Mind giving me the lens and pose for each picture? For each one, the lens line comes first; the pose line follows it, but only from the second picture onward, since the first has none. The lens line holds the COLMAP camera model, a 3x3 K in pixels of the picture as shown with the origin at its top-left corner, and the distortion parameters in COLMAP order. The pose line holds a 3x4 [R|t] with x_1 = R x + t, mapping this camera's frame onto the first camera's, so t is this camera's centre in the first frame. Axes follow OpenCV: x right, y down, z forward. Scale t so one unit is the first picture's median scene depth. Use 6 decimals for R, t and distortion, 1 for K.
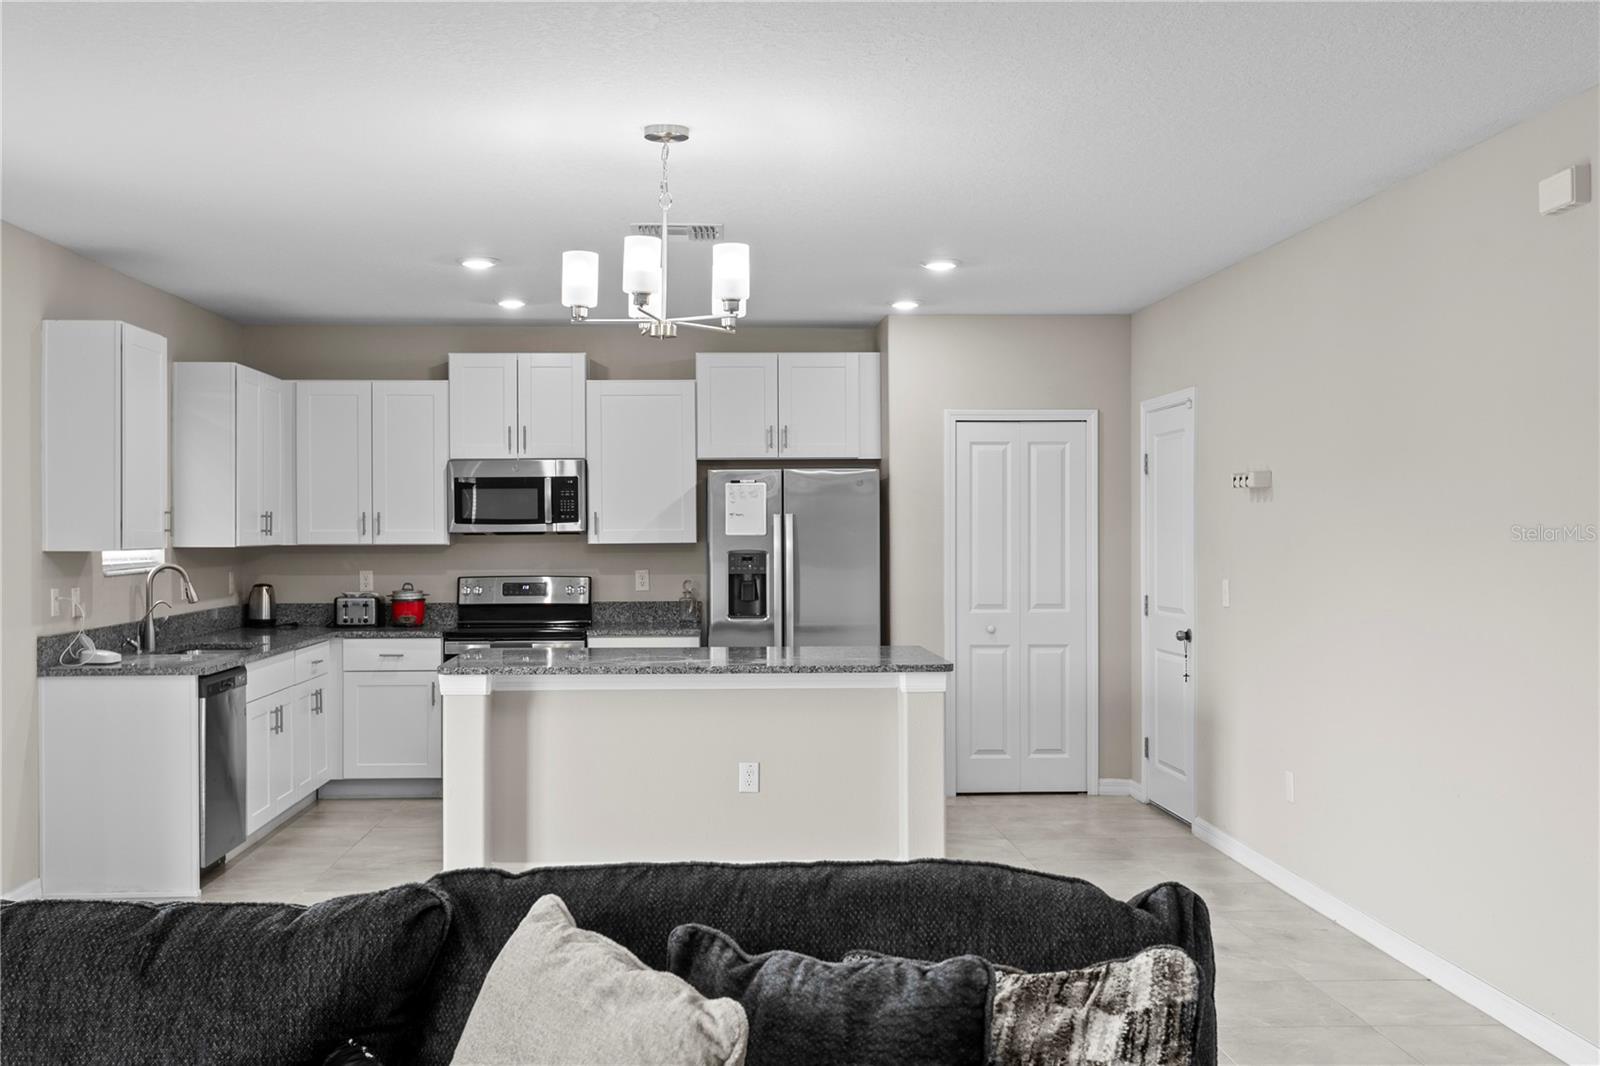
lens RADIAL K [[1691.8, 0, 793.1], [0, 1691.8, 538.8], [0, 0, 1]] dist [-0.004982, 0.000000]
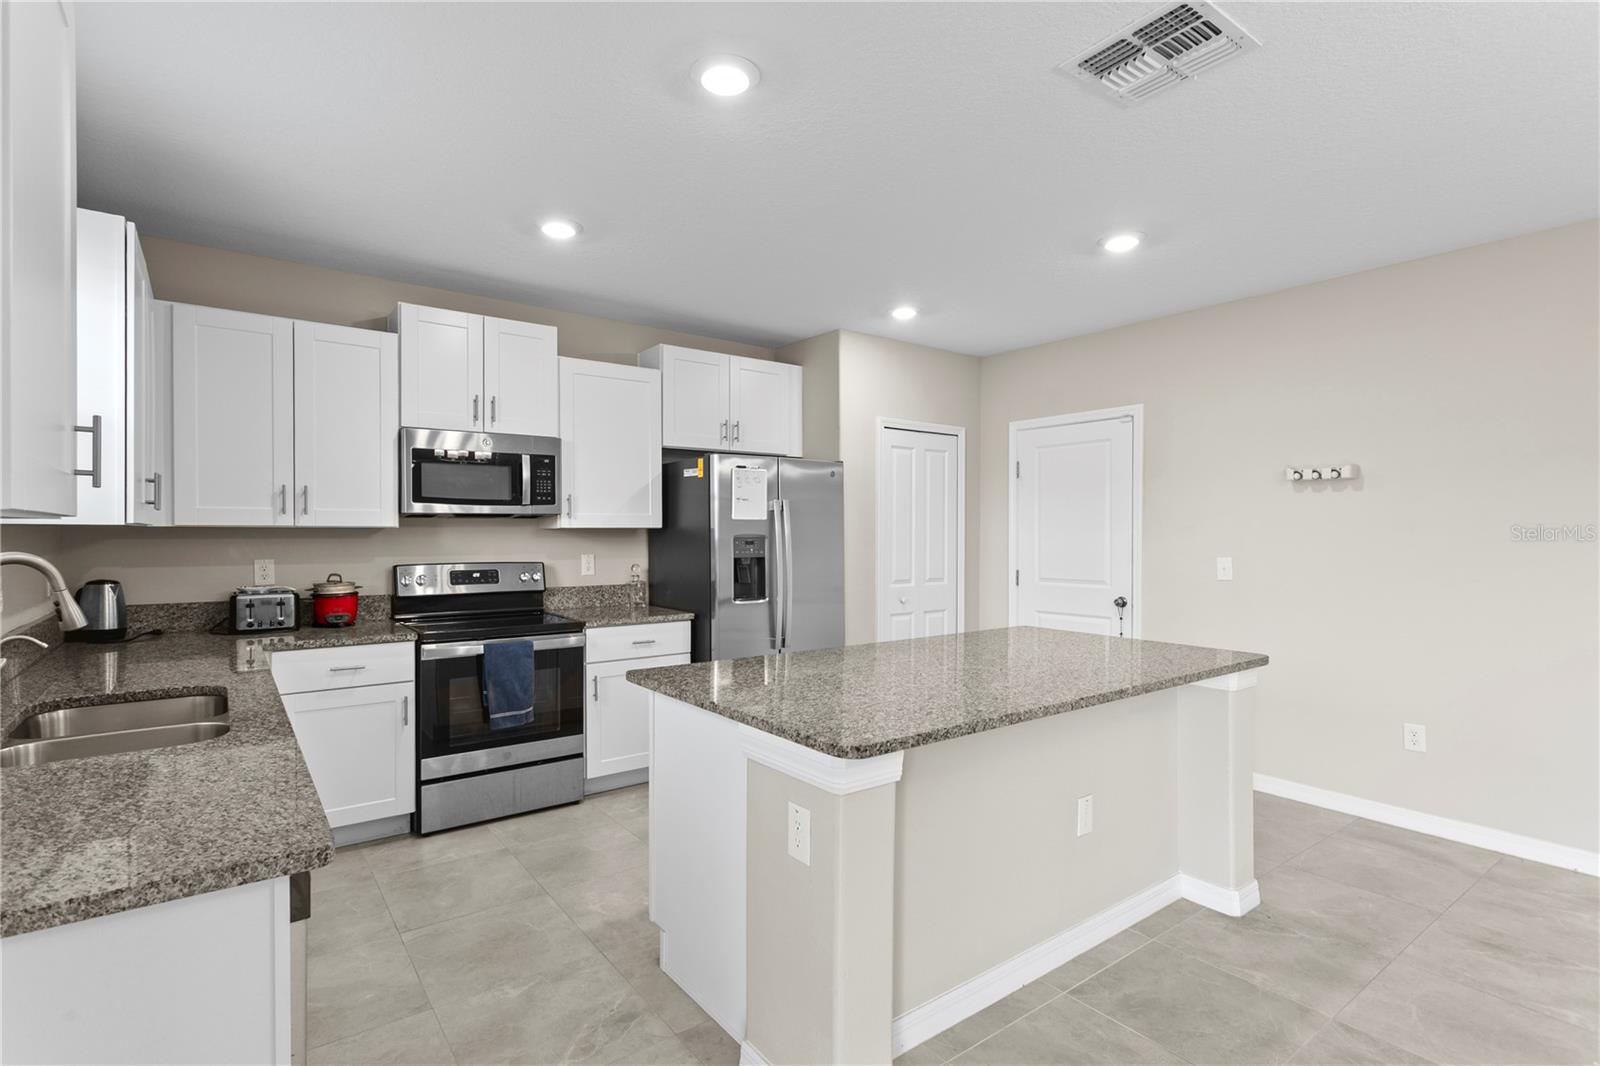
lens RADIAL K [[744.3, 0, 757.7], [0, 744.3, 534.3], [0, 0, 1]] dist [-0.000491, 0.001789]
pose [[0.838054, 0.003742, 0.545575, -0.257367], [-0.002305, 0.999992, -0.003318, 0.007772], [-0.545583, 0.001523, 0.838055, 0.590868]]
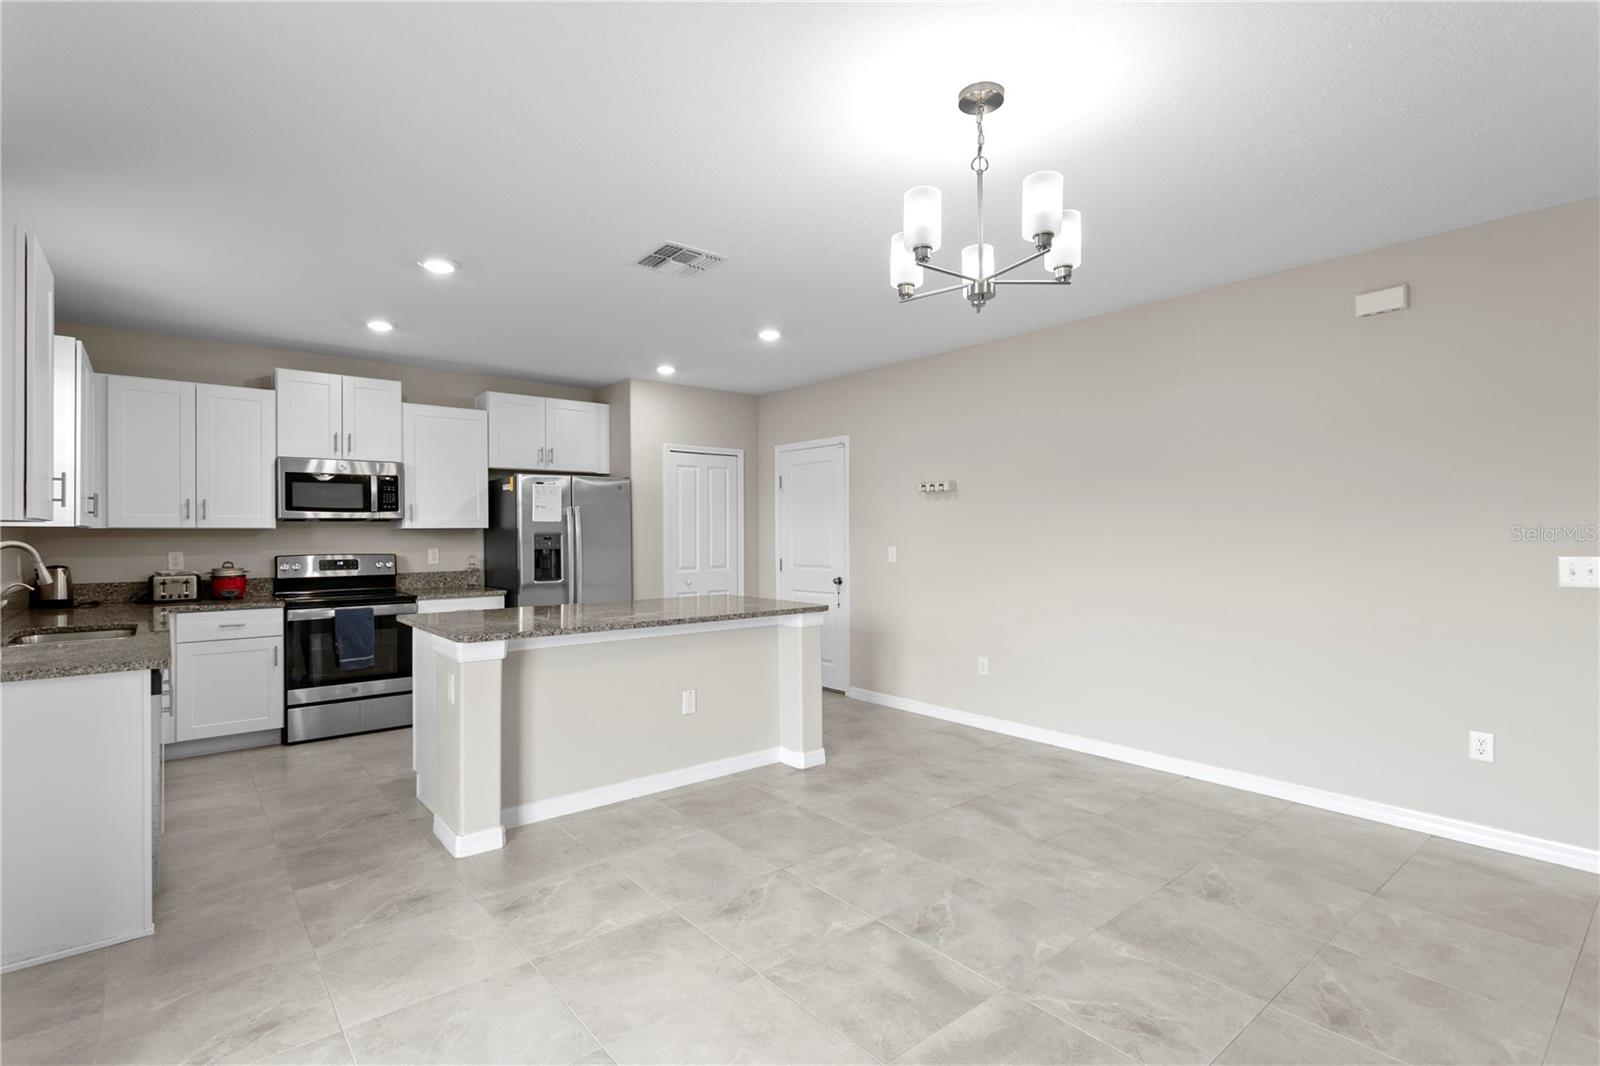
lens RADIAL K [[744.3, 0, 761.4], [0, 744.3, 527.4], [0, 0, 1]] dist [-0.000491, 0.001789]
pose [[0.811017, 0.005570, 0.584996, -0.233783], [0.004860, 0.999856, -0.016258, 0.012938], [-0.585003, 0.016028, 0.810873, 0.376831]]
